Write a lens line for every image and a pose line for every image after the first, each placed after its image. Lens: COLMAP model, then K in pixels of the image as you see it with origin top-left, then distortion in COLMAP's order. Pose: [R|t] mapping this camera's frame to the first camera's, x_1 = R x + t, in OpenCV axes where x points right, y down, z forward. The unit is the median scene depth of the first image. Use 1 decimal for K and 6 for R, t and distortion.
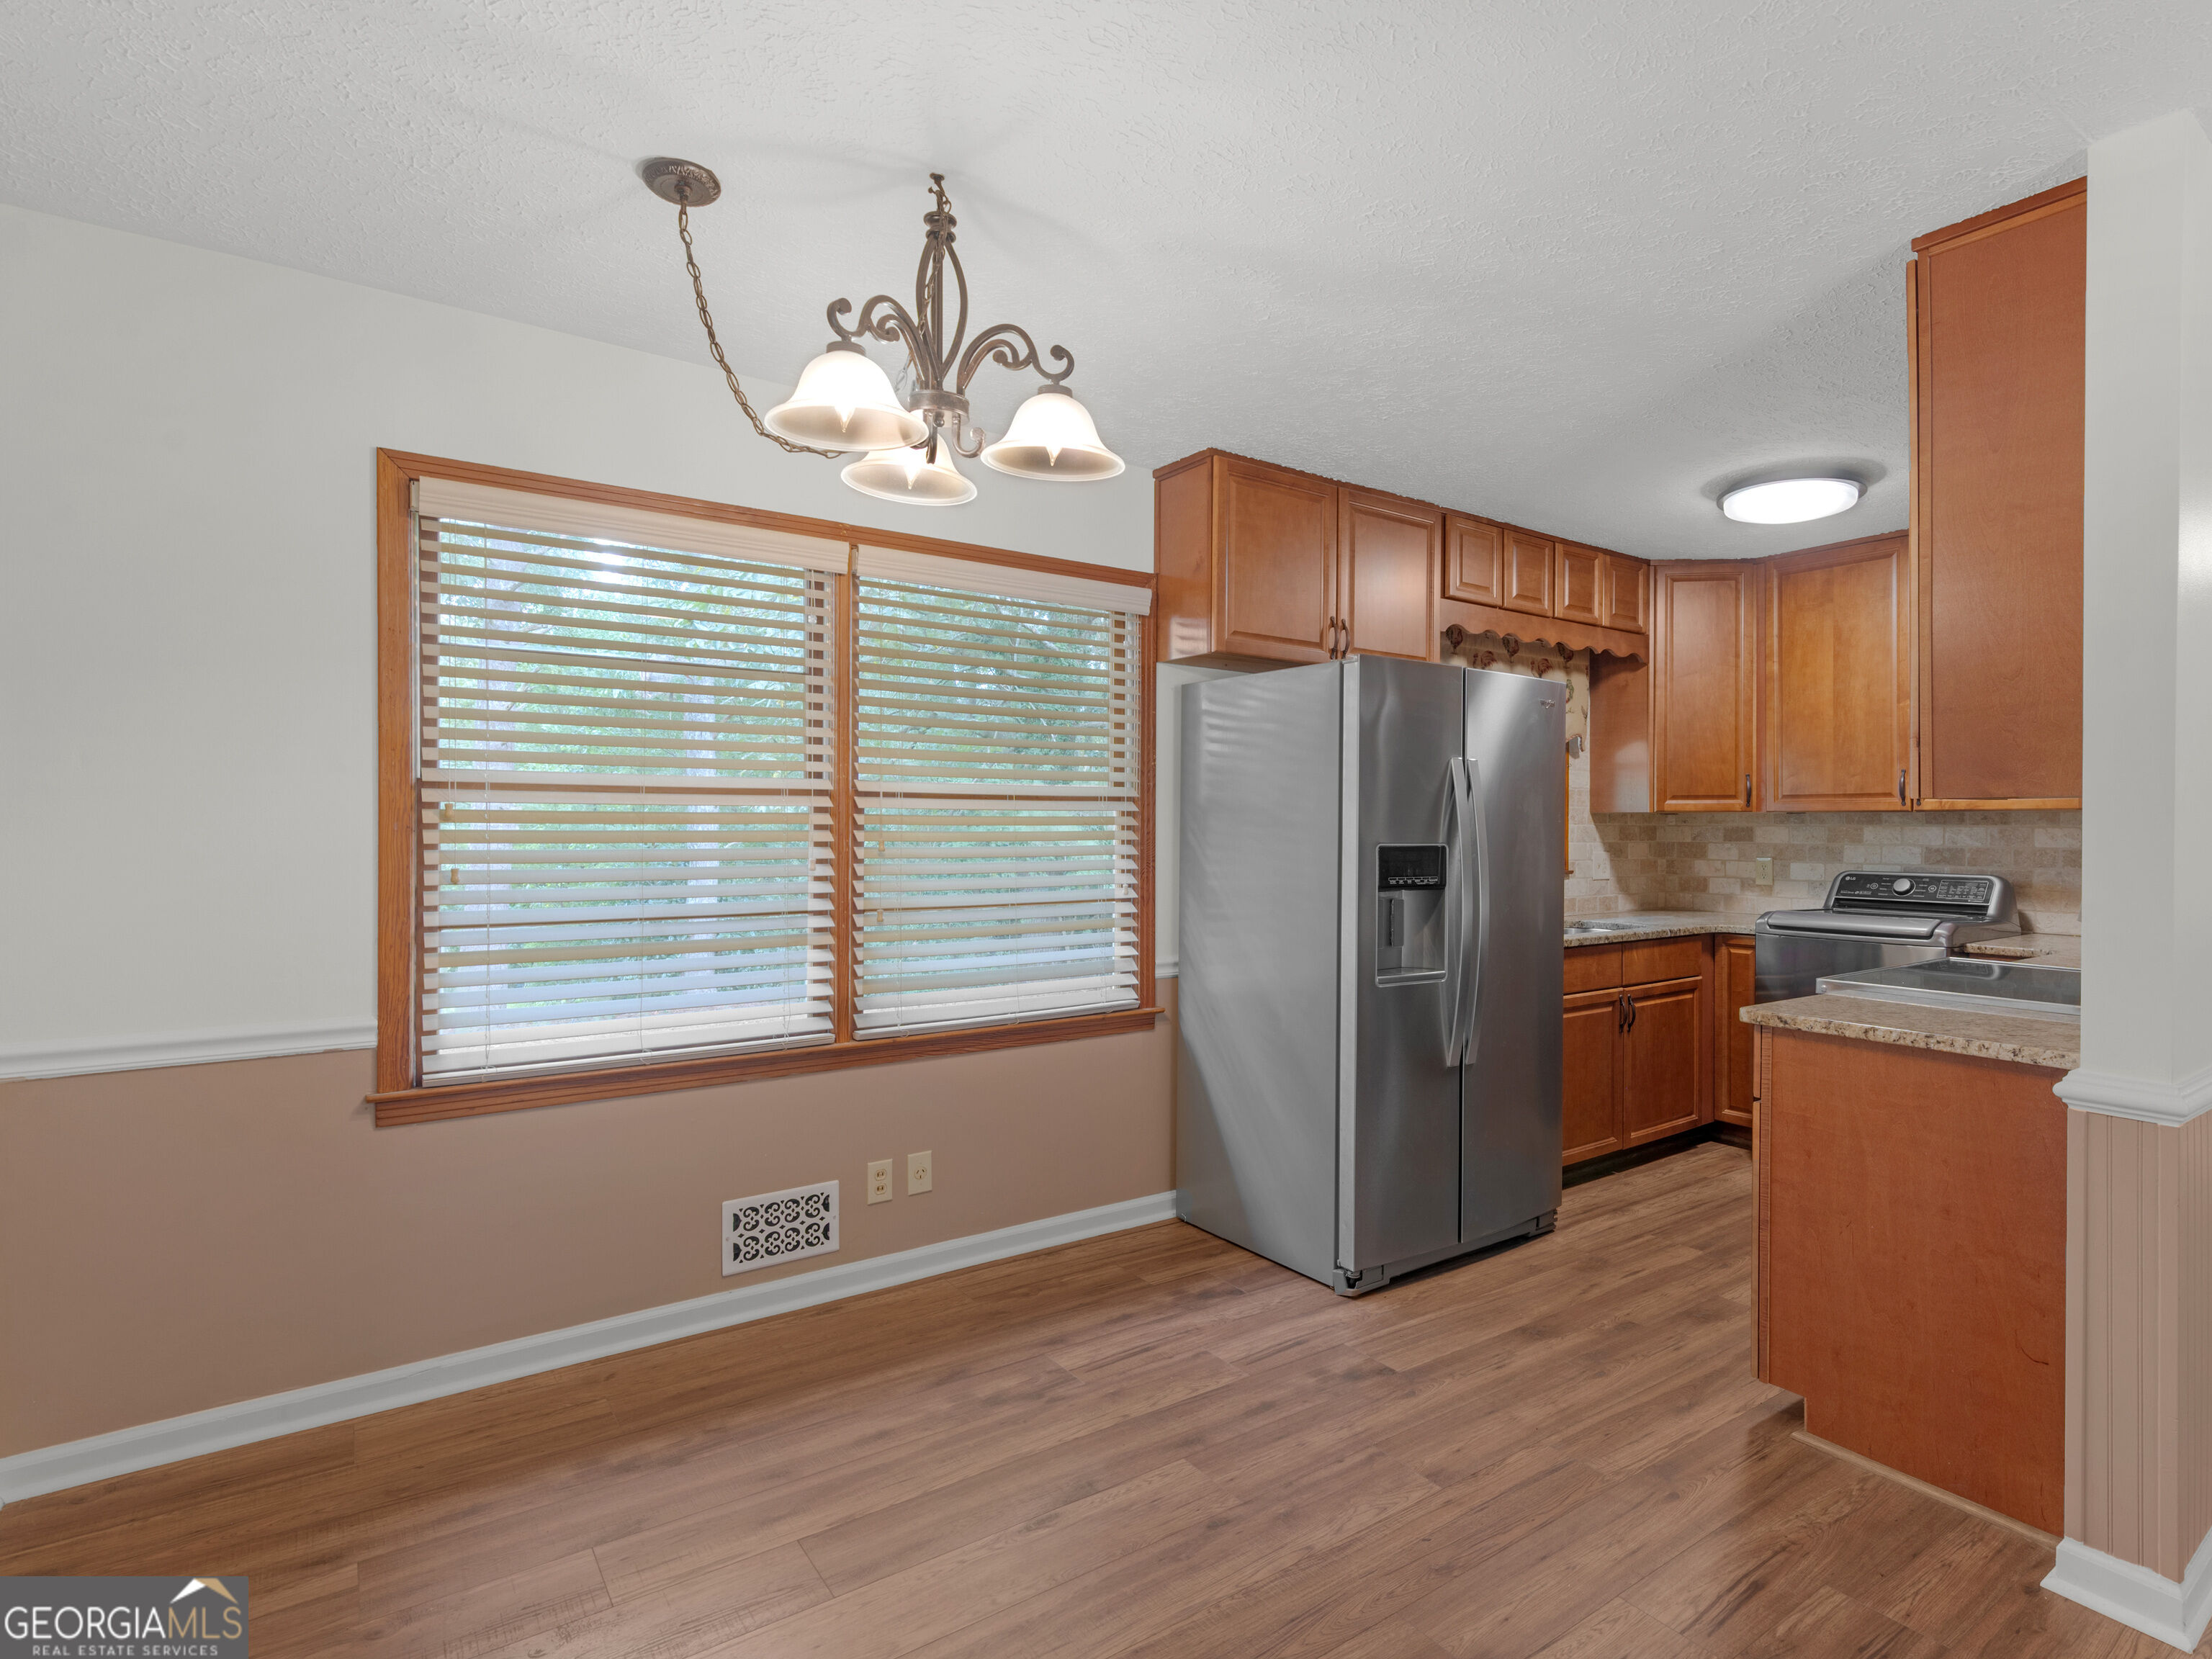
lens RADIAL K [[1152.1, 0, 1242.8], [0, 1152.1, 837.1], [0, 0, 1]] dist [-0.002394, 0.003612]
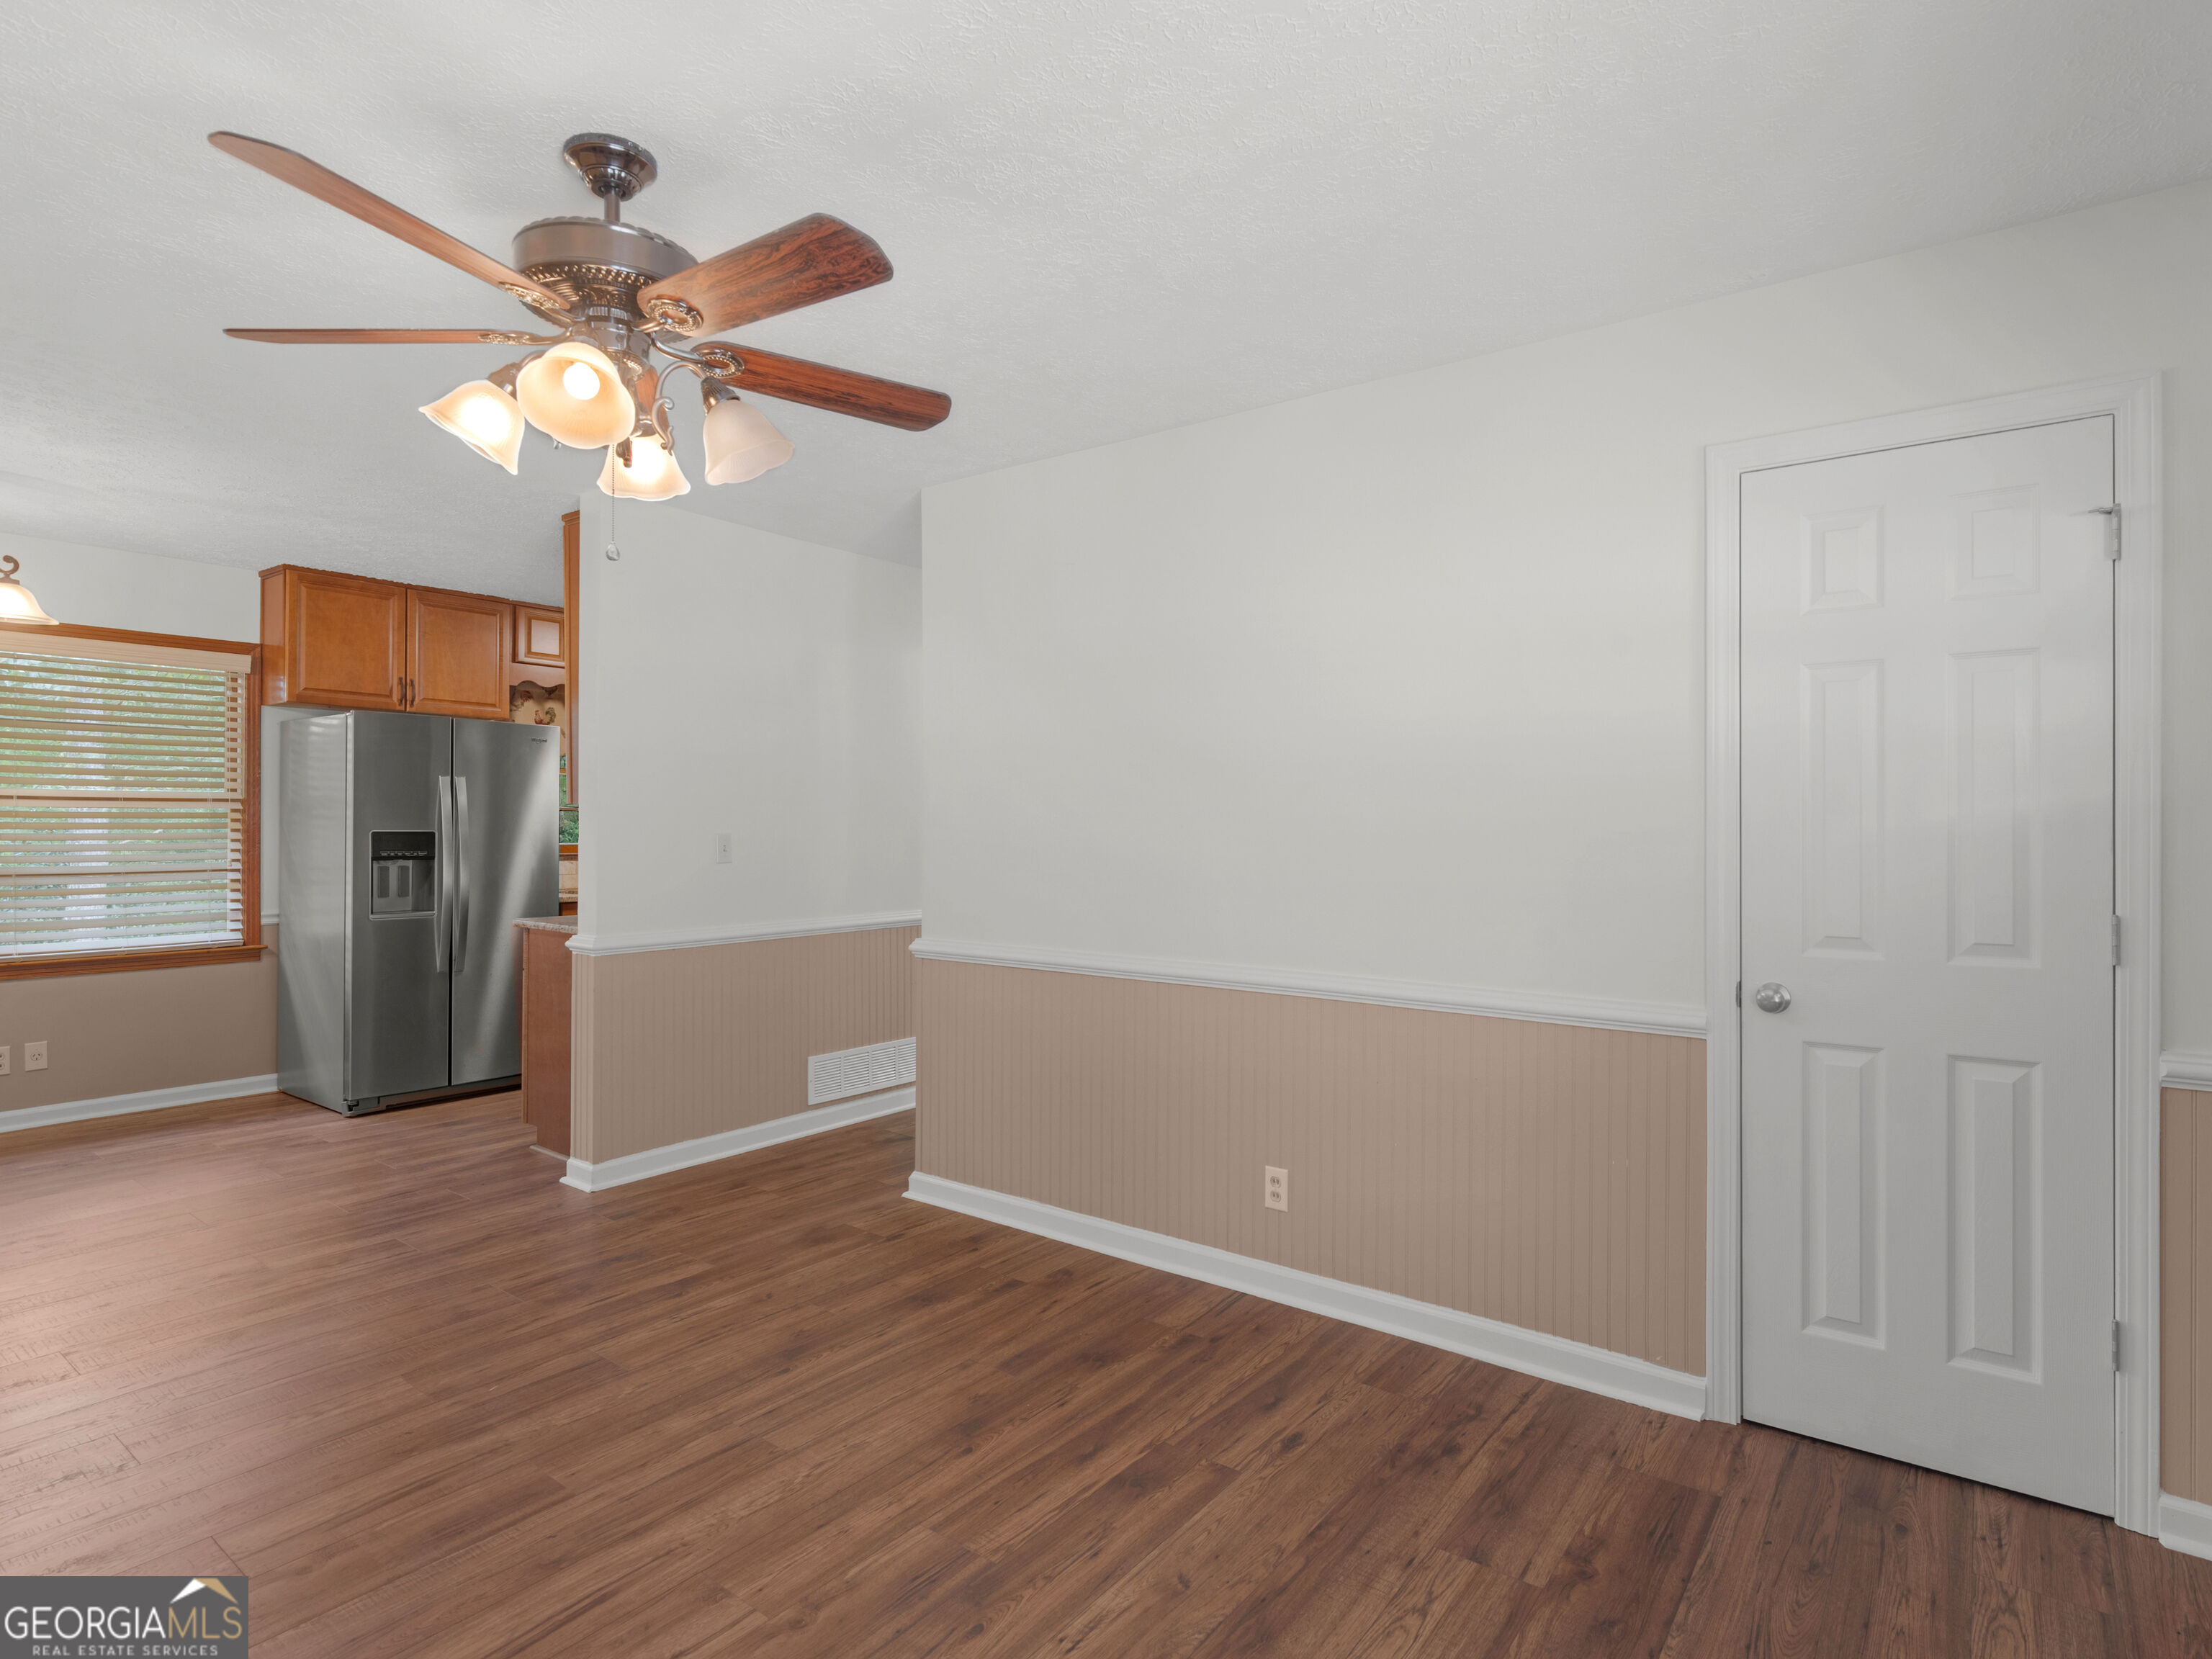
lens RADIAL K [[1152.1, 0, 1111.2], [0, 1152.1, 809.3], [0, 0, 1]] dist [-0.002394, 0.003612]
pose [[0.961165, 0.003136, 0.275956, 0.565976], [0.002211, 0.999816, -0.019060, 0.007957], [-0.275965, 0.018930, 0.960981, -0.686203]]
